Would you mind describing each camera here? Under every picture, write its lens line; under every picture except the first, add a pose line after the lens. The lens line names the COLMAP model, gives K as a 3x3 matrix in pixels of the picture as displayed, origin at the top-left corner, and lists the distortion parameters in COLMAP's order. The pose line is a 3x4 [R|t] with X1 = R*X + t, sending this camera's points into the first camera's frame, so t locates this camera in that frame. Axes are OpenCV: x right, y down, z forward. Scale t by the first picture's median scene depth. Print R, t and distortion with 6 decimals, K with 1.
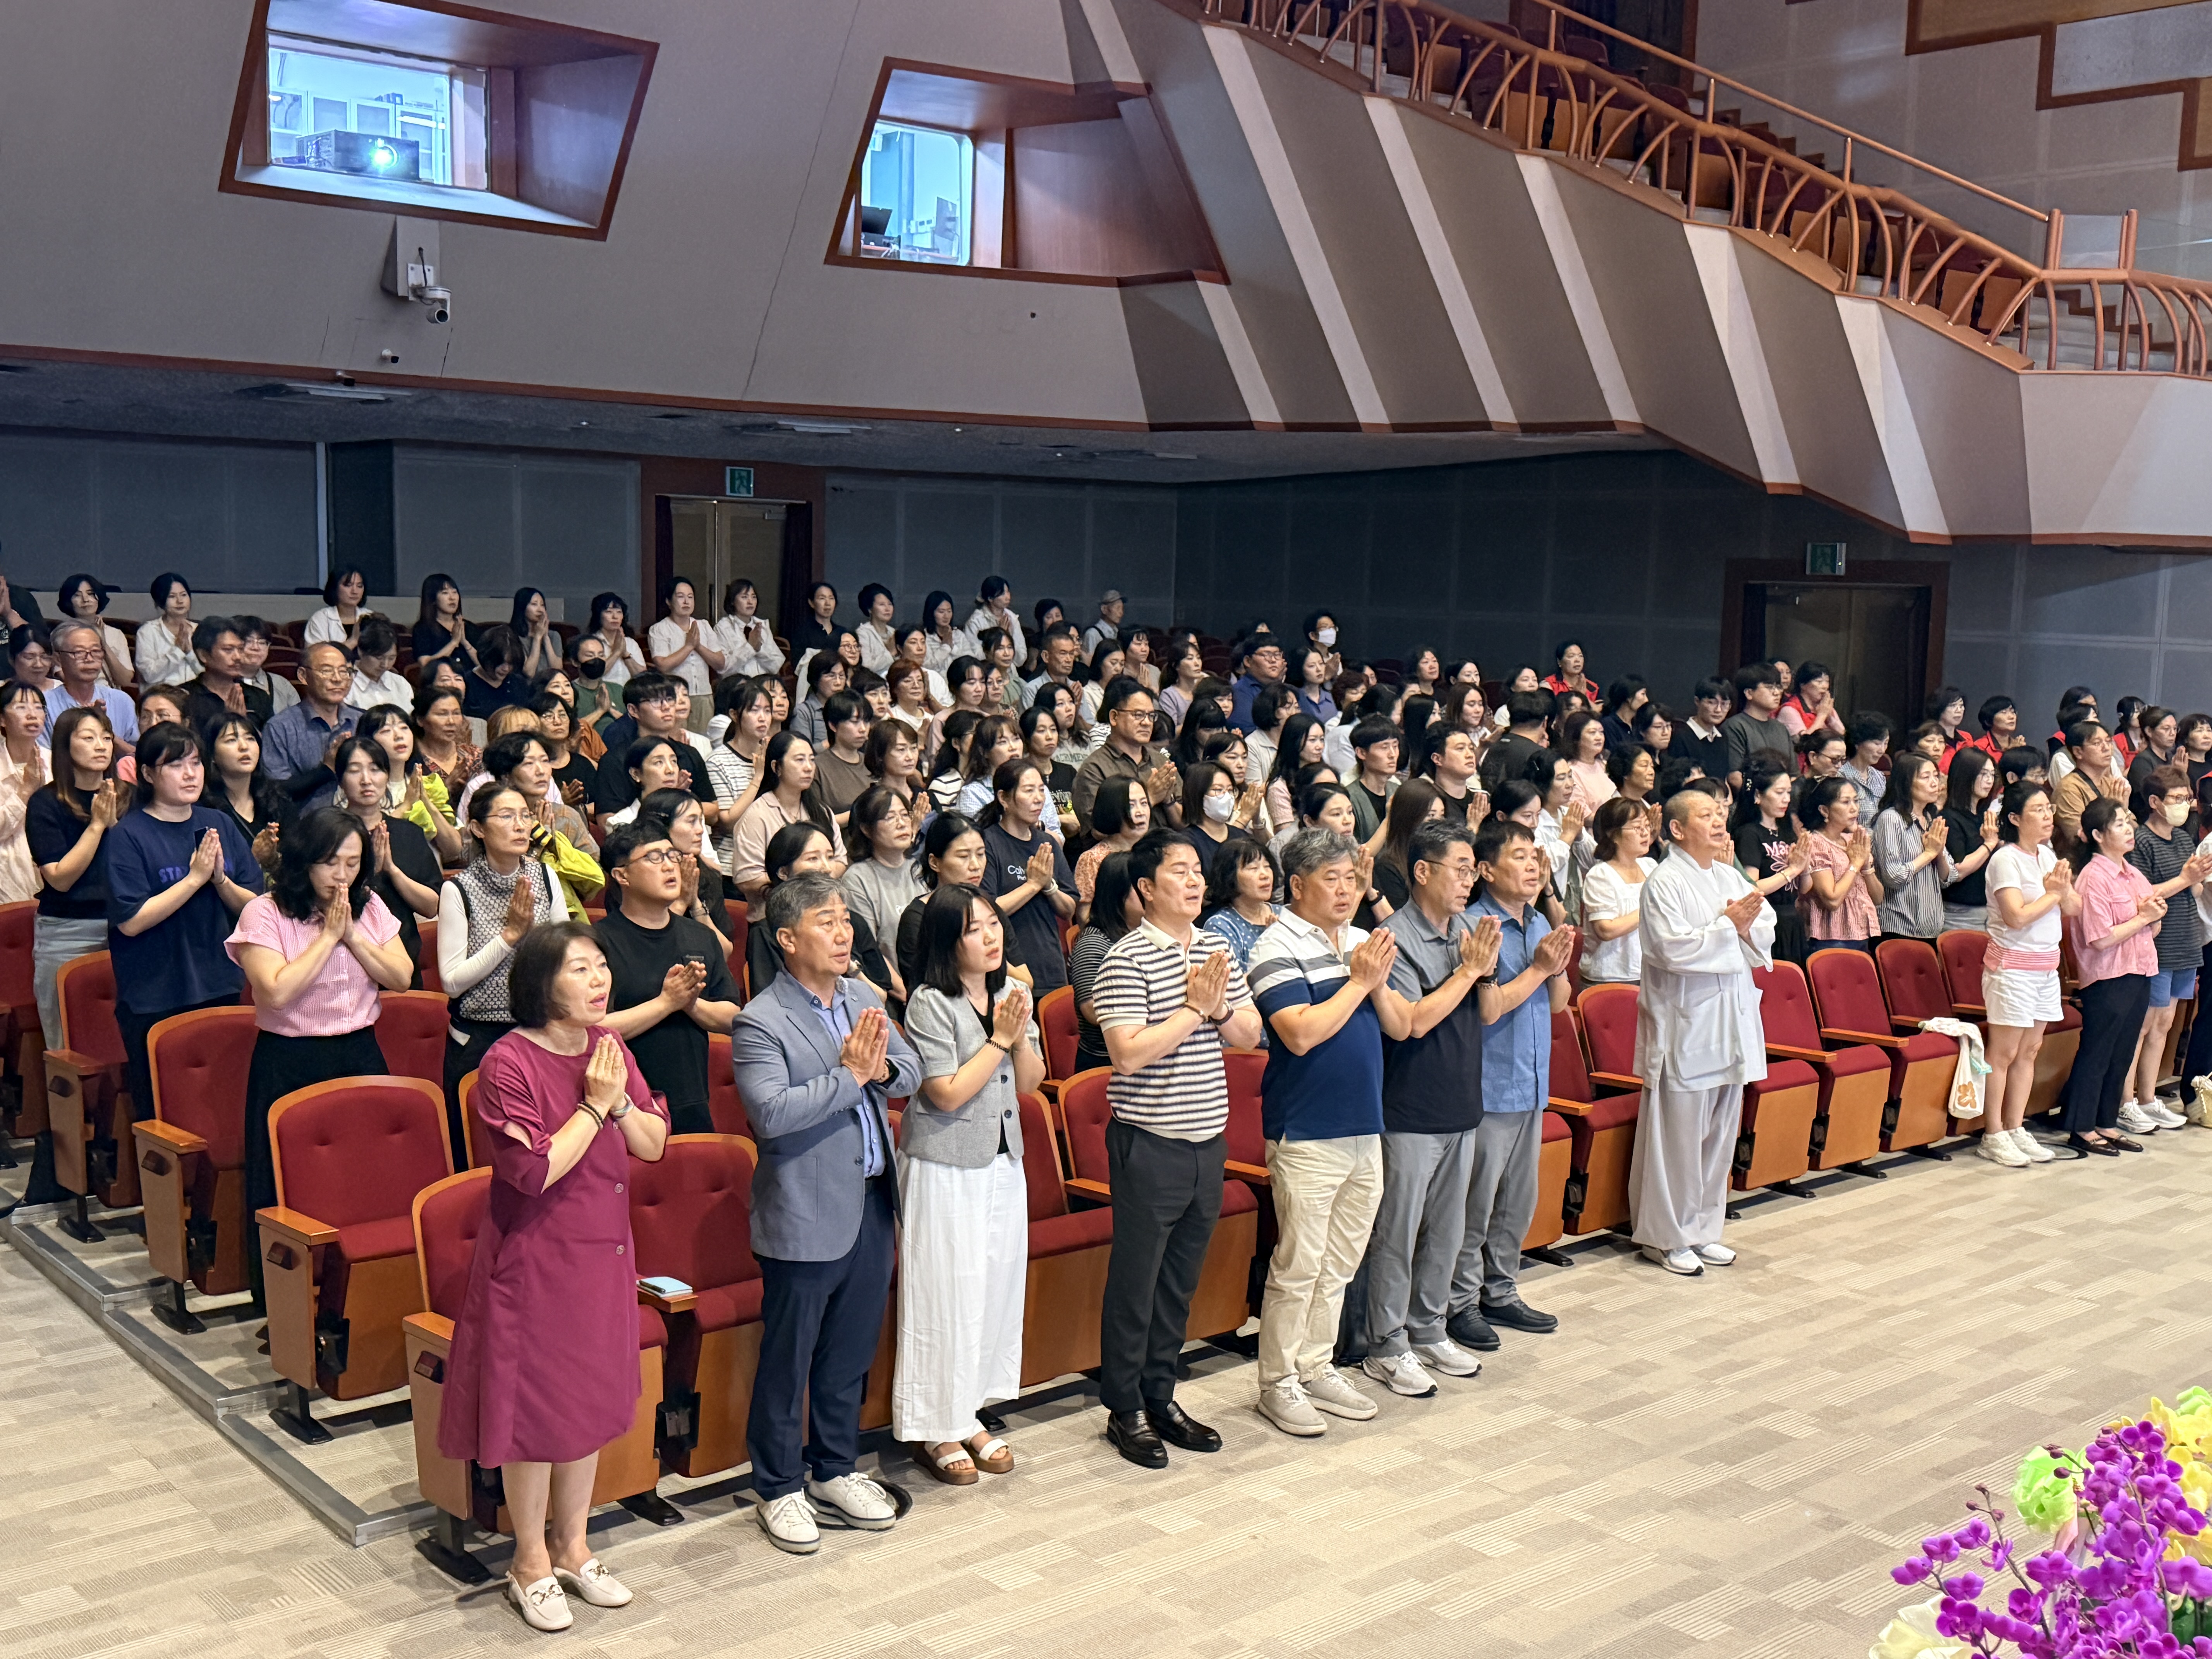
lens RADIAL K [[2307.2, 0, 1106.0], [0, 2307.2, 829.5], [0, 0, 1]] dist [0.173466, -0.357945]
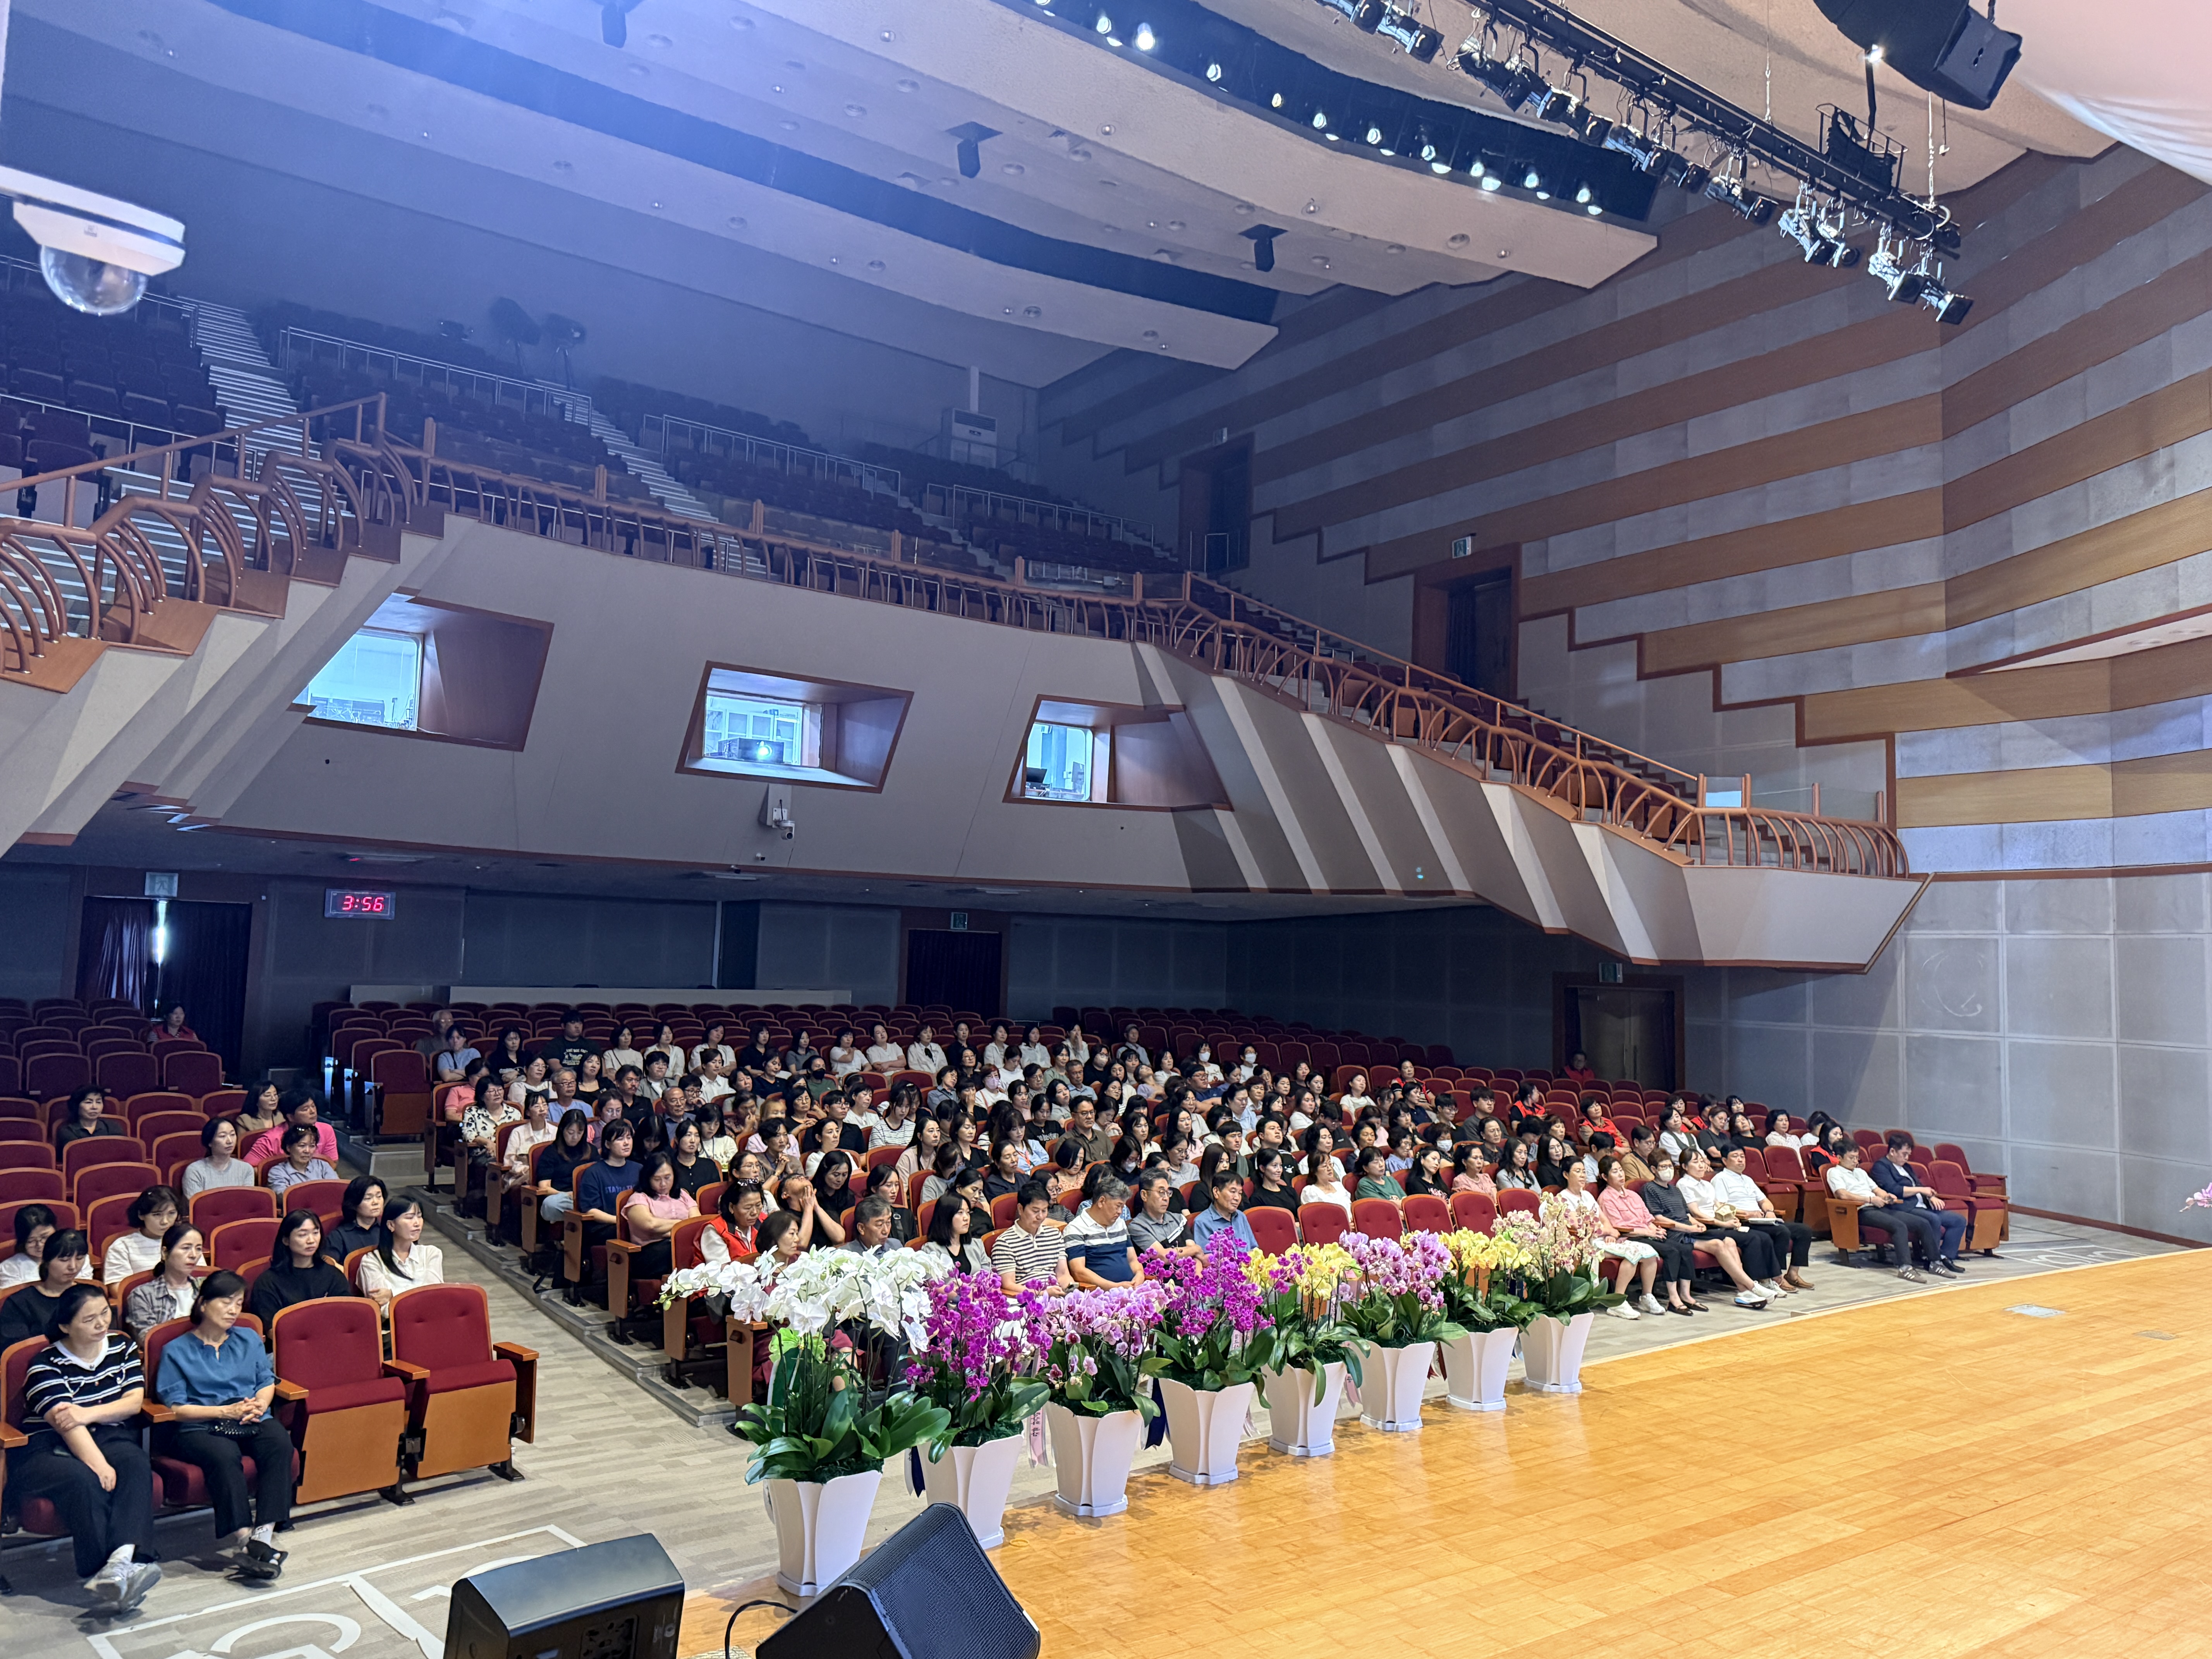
lens RADIAL K [[1605.7, 0, 1109.8], [0, 1605.7, 817.7], [0, 0, 1]] dist [0.157261, -0.001185]
pose [[0.996642, -0.003437, -0.081814, 0.064484], [-0.013613, 0.978263, -0.206921, 0.023247], [0.080747, 0.207340, 0.974931, -0.198438]]
